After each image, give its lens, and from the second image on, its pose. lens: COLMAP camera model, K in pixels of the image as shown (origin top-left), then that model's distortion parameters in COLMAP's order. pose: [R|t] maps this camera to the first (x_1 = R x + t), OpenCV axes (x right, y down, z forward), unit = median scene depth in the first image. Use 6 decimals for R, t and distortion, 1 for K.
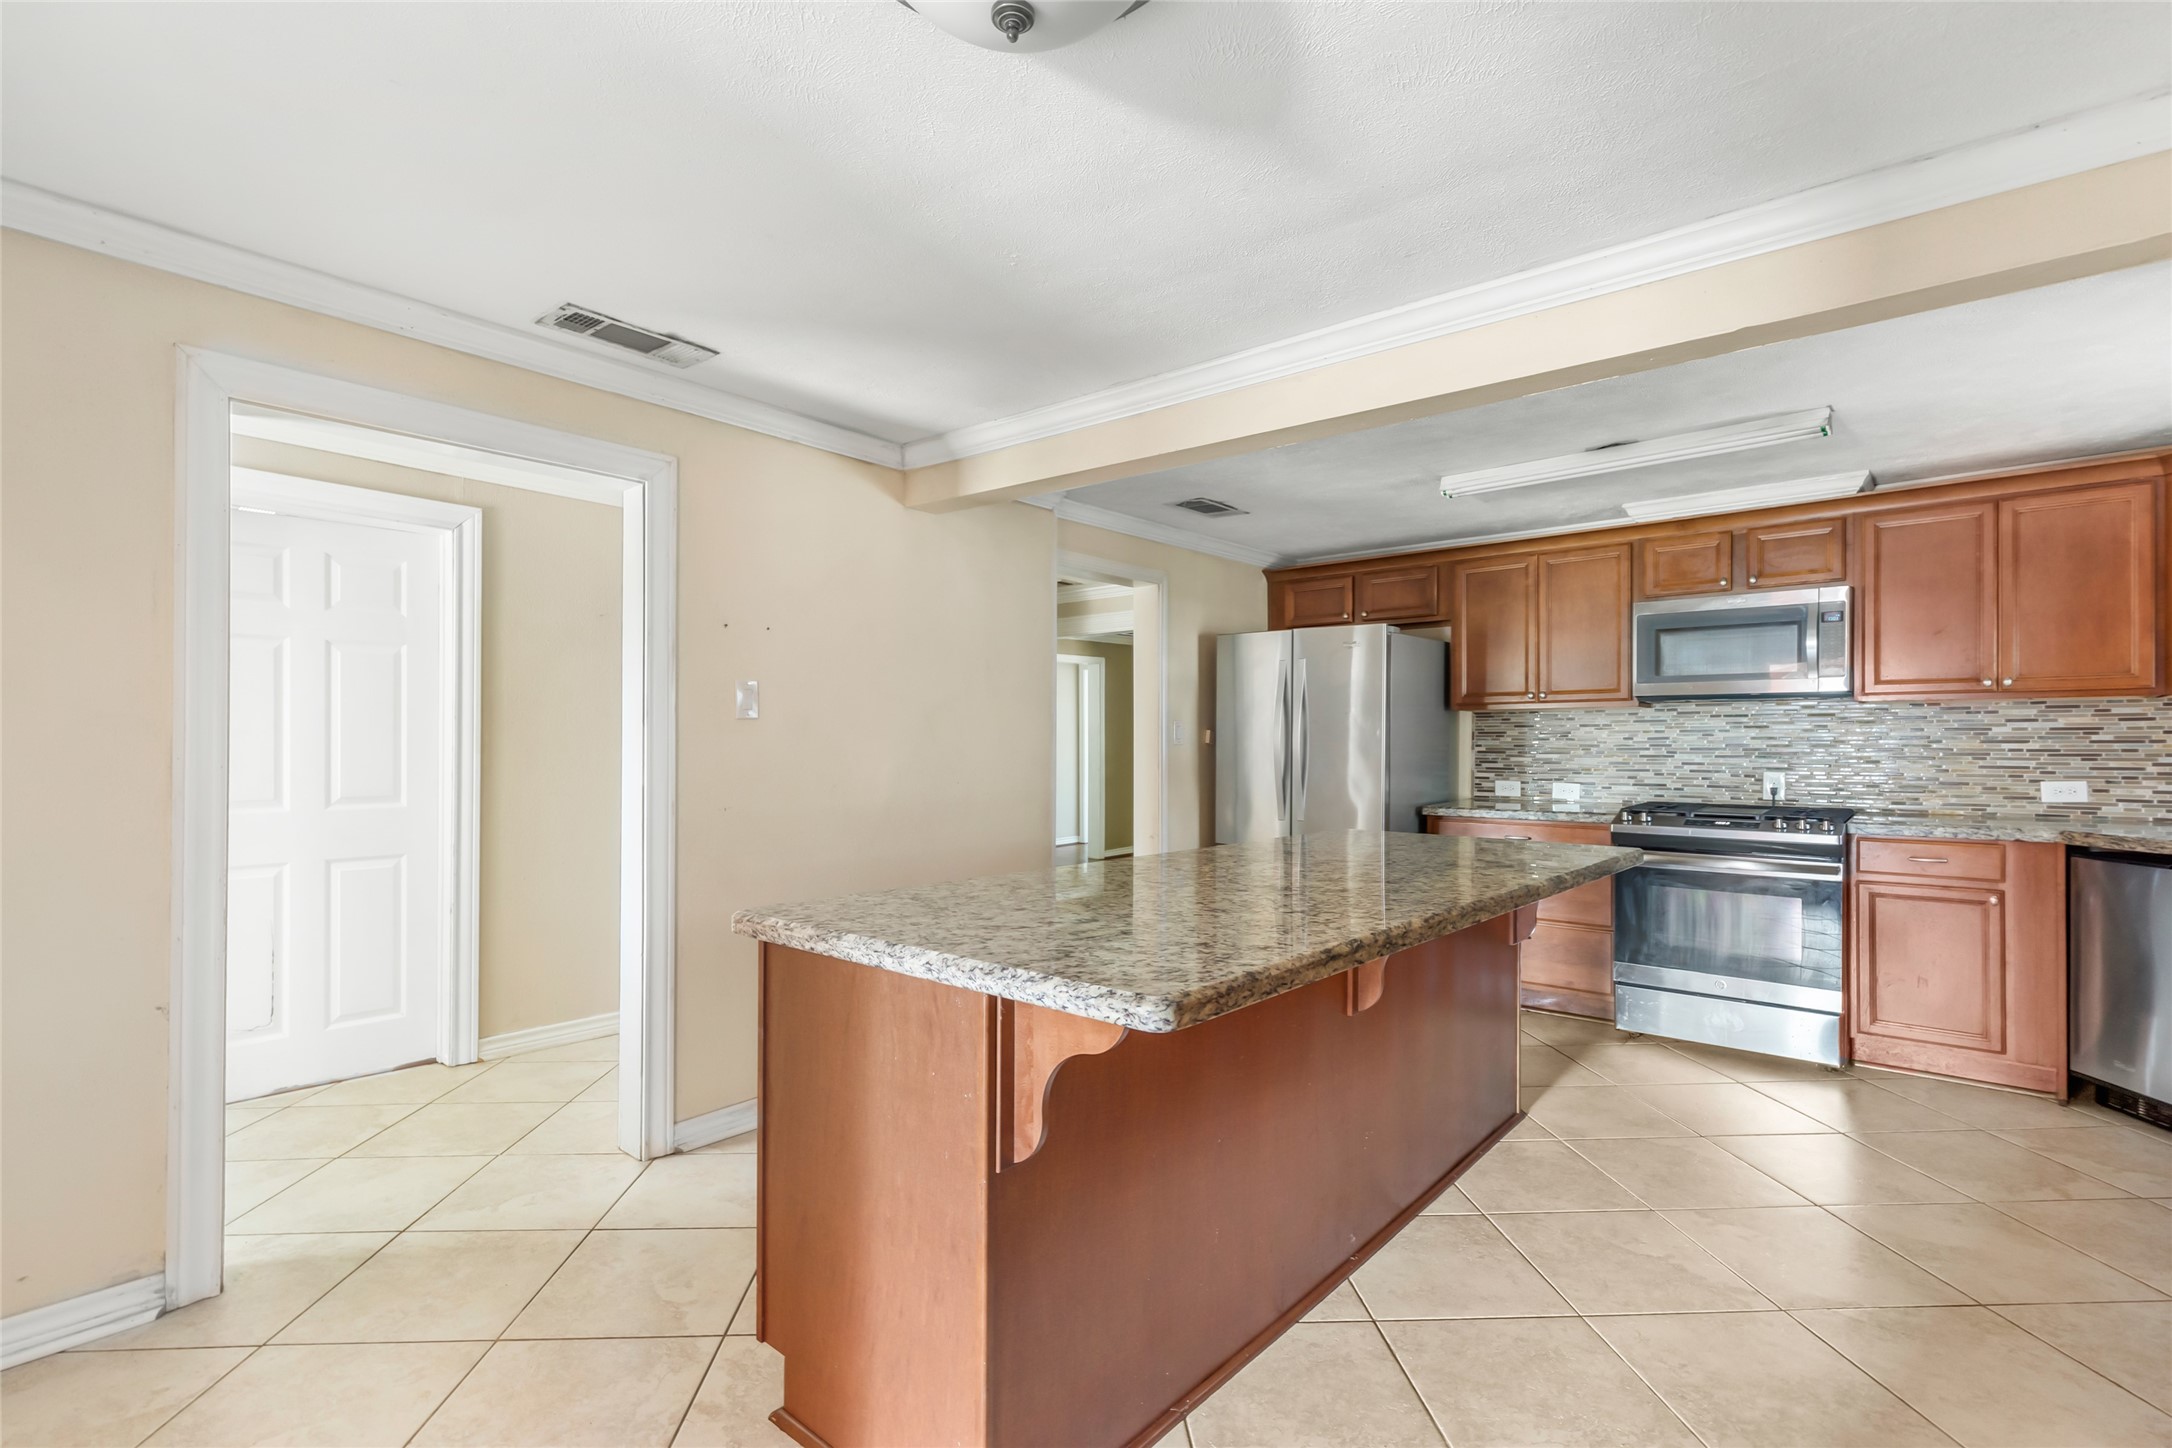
lens RADIAL K [[1005.8, 0, 1106.3], [0, 1005.8, 739.2], [0, 0, 1]] dist [0.006593, -0.000526]
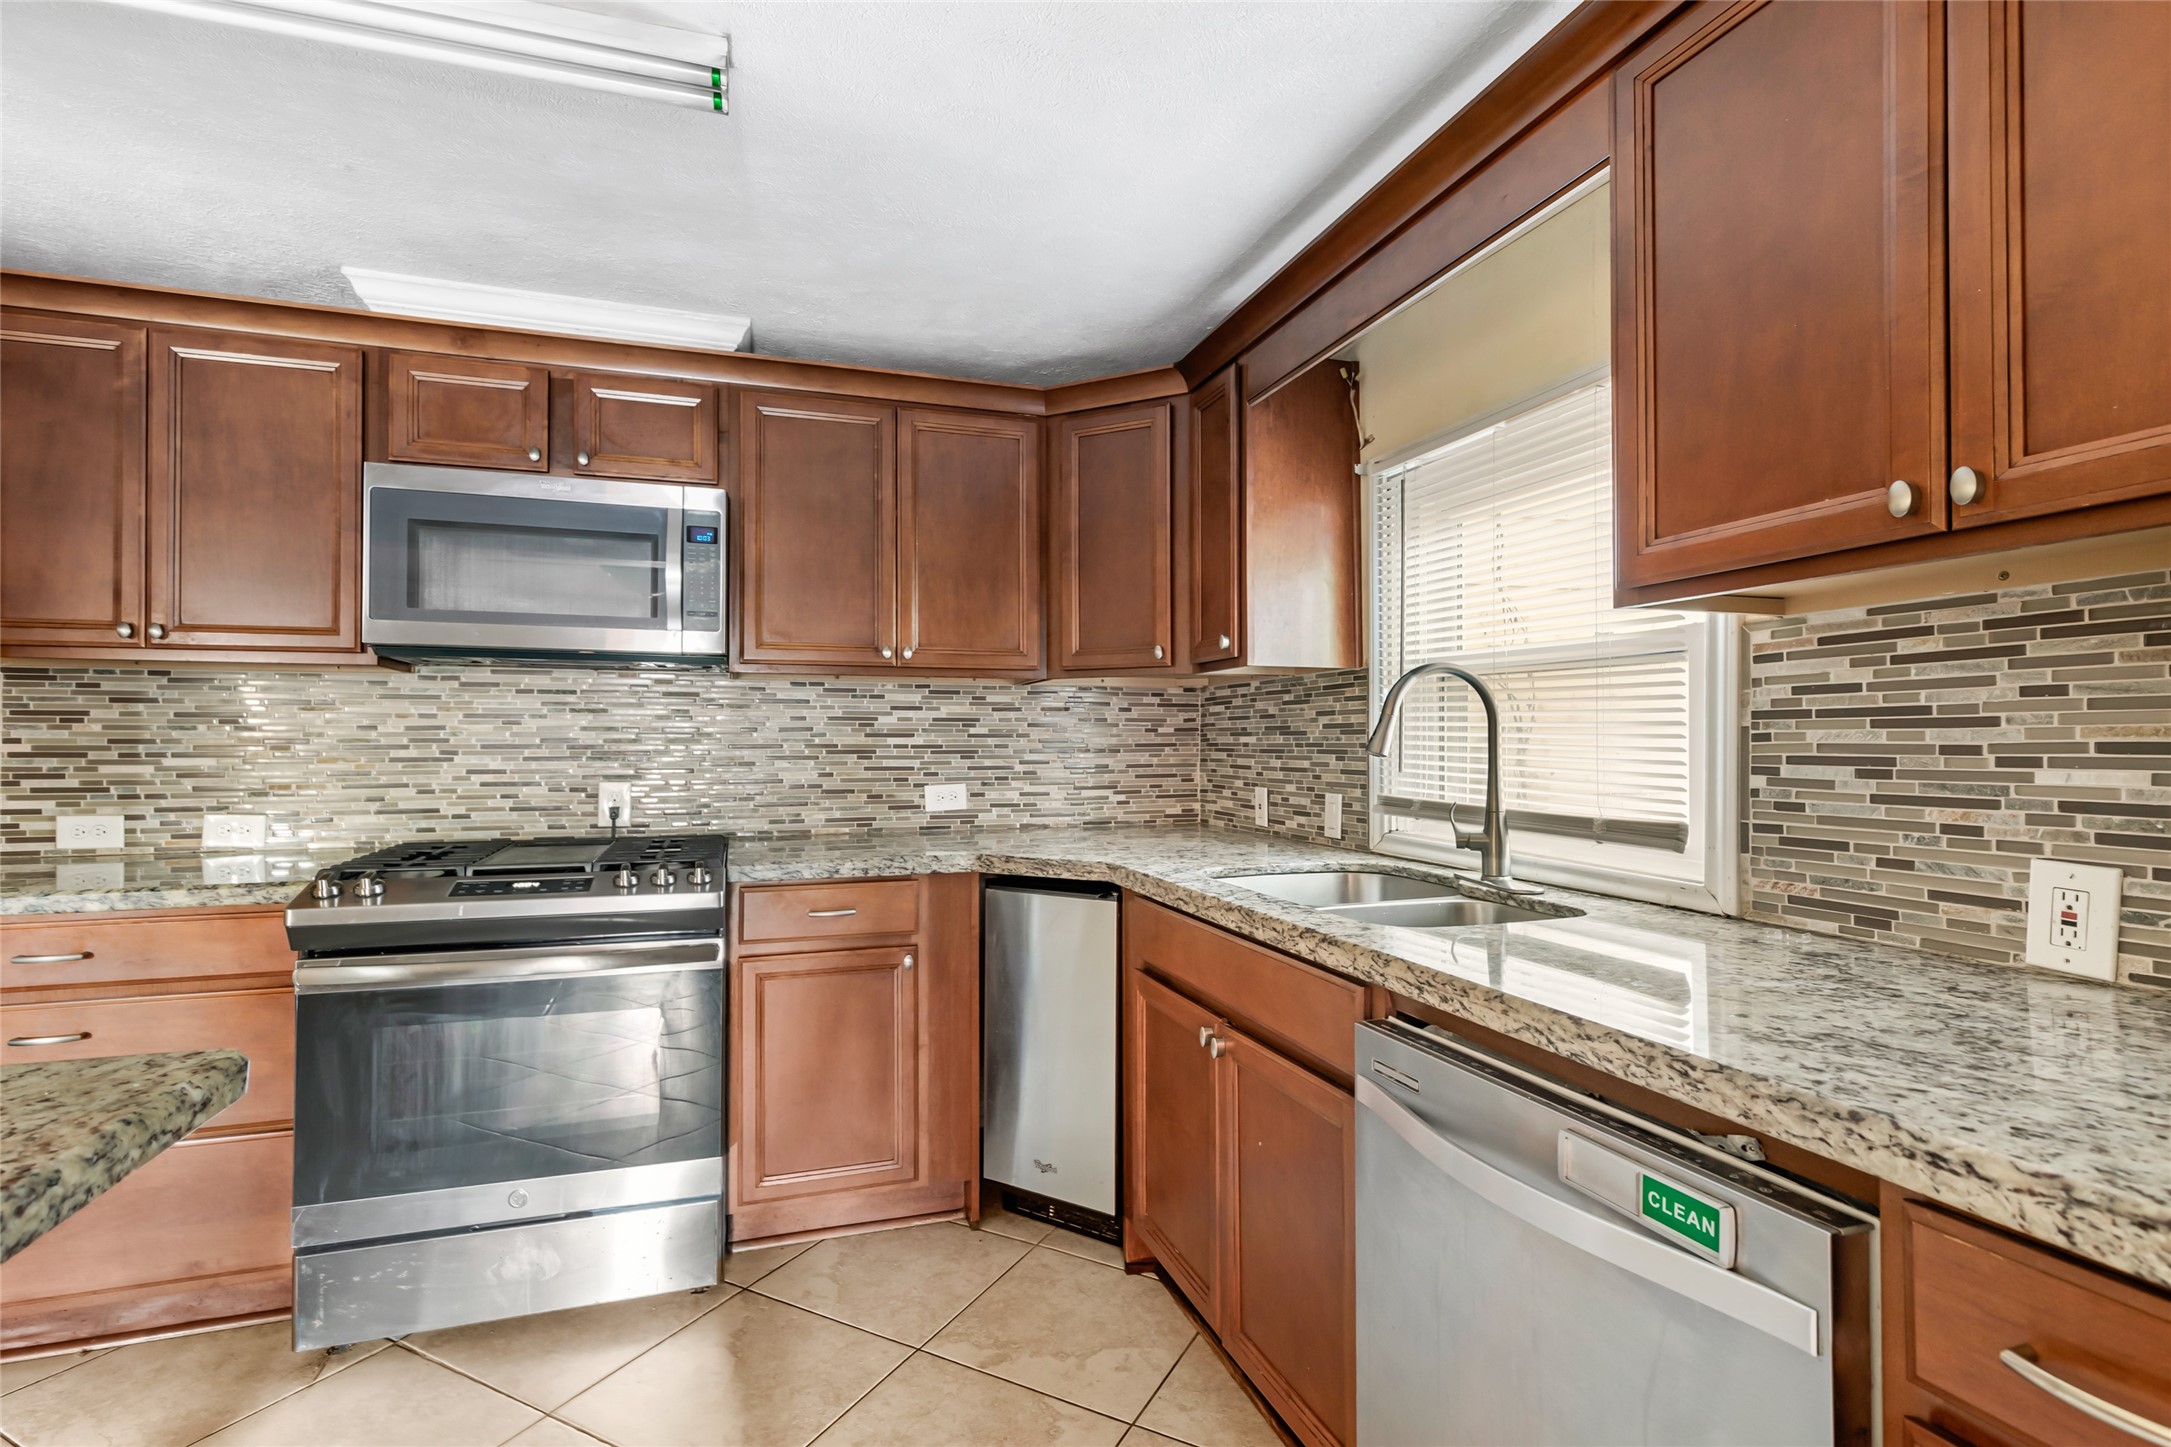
lens RADIAL K [[1005.3, 0, 1098.6], [0, 1005.3, 738.7], [0, 0, 1]] dist [0.006593, -0.000526]
pose [[0.508292, 0.005160, 0.861169, 0.296240], [-0.002831, 0.999987, -0.004320, 0.007660], [-0.861180, -0.000242, 0.508300, 0.454299]]
